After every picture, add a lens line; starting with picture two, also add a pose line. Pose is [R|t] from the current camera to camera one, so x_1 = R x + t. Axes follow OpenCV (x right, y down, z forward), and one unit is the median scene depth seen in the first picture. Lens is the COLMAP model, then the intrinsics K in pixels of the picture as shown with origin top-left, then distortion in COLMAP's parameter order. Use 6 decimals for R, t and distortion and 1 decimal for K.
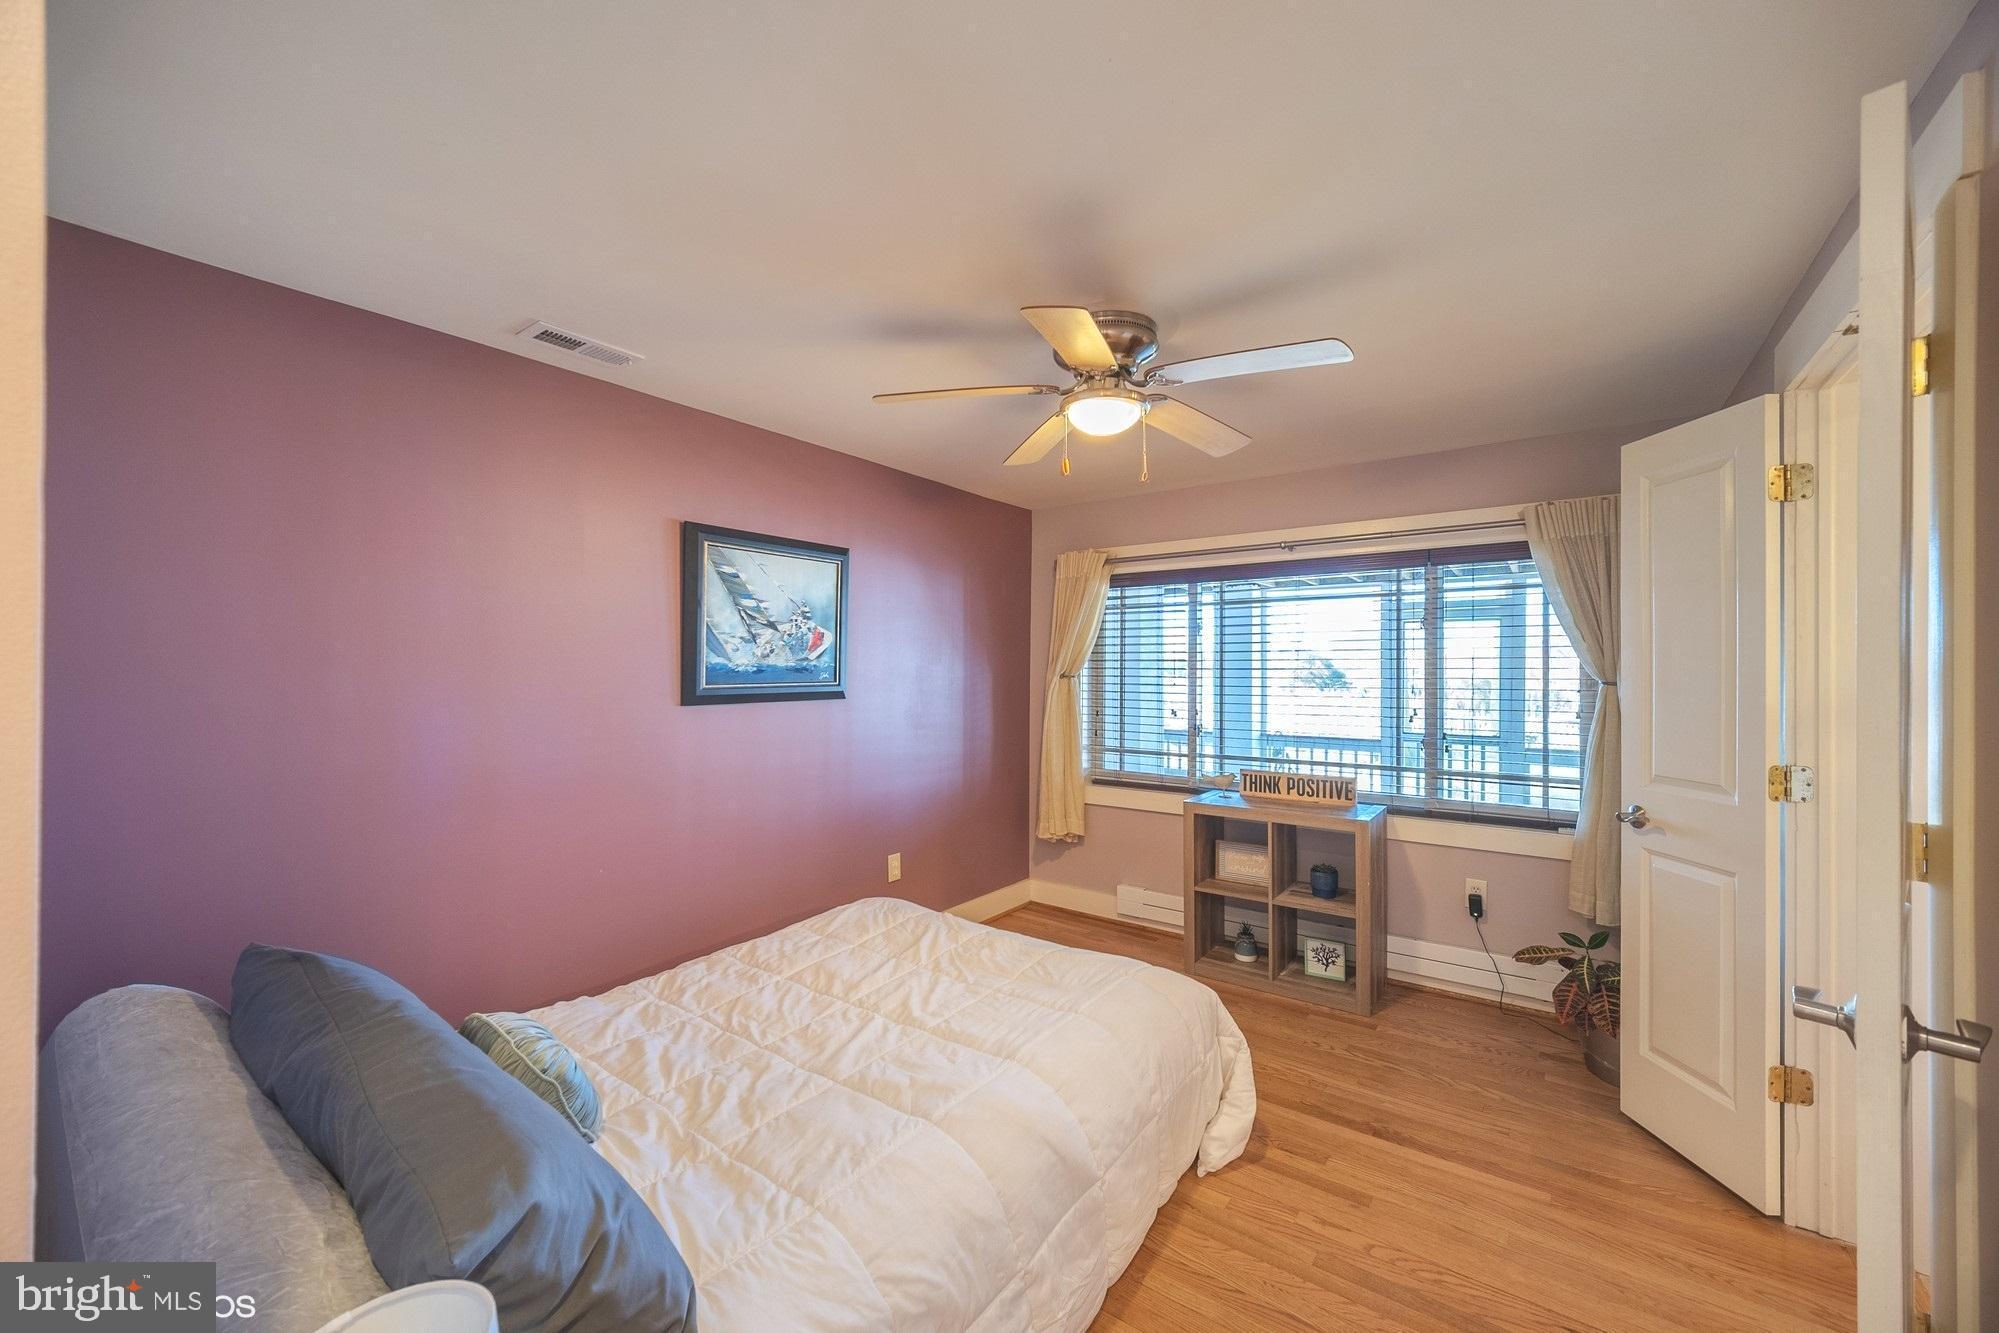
lens RADIAL K [[745.5, 0, 997.7], [0, 745.5, 692.0], [0, 0, 1]] dist [0.003592, 0.000289]
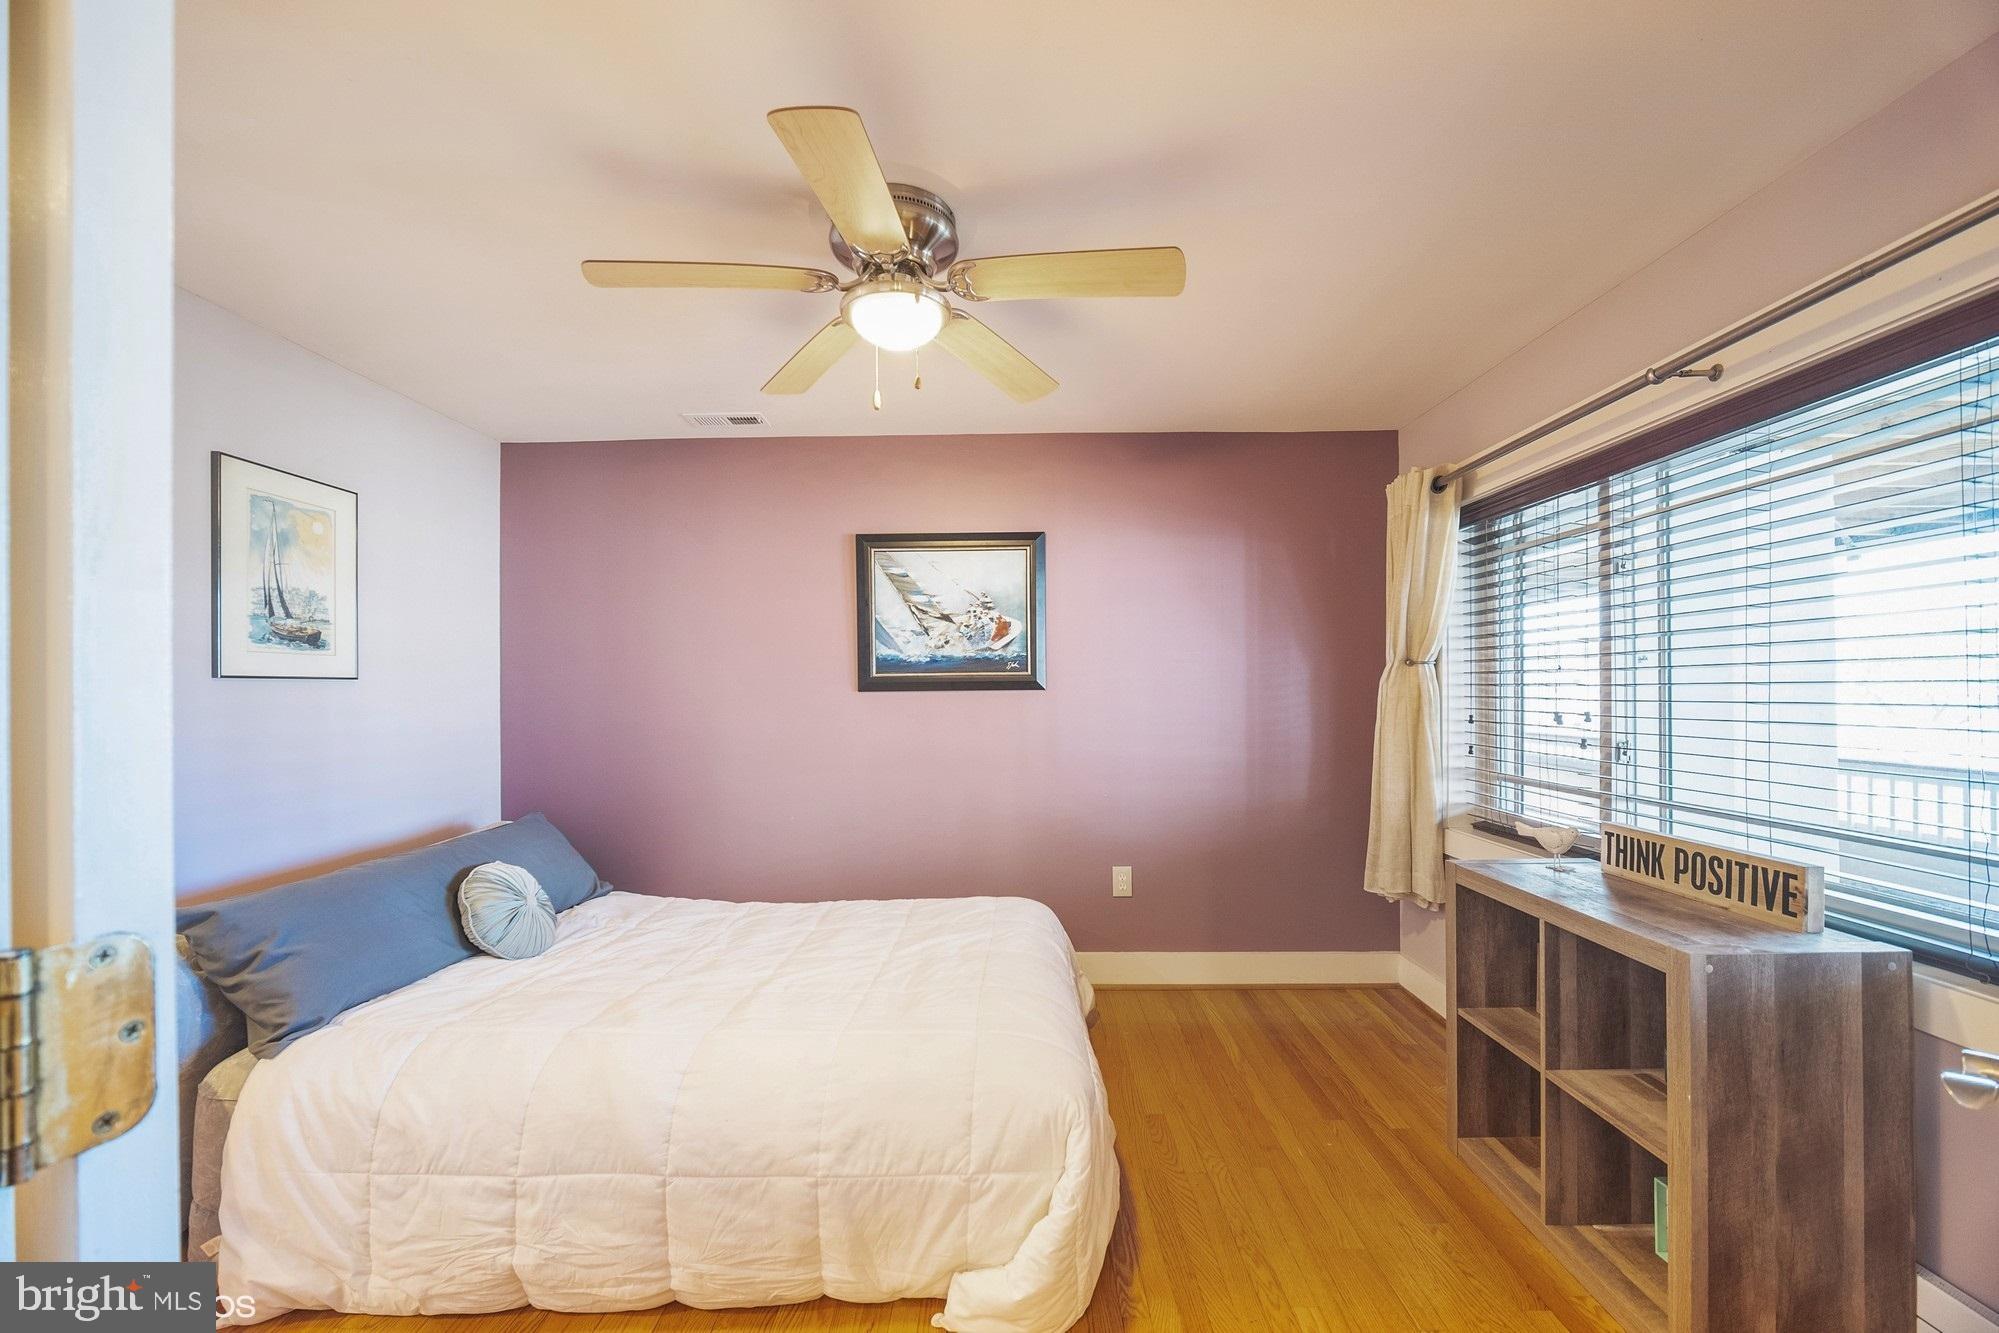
lens RADIAL K [[745.5, 0, 997.7], [0, 745.5, 692.0], [0, 0, 1]] dist [0.003592, 0.000289]
pose [[0.620380, -0.002667, -0.784297, 0.567449], [-0.015856, 0.999747, -0.015942, 0.031495], [0.784141, 0.022327, 0.620181, 0.395197]]
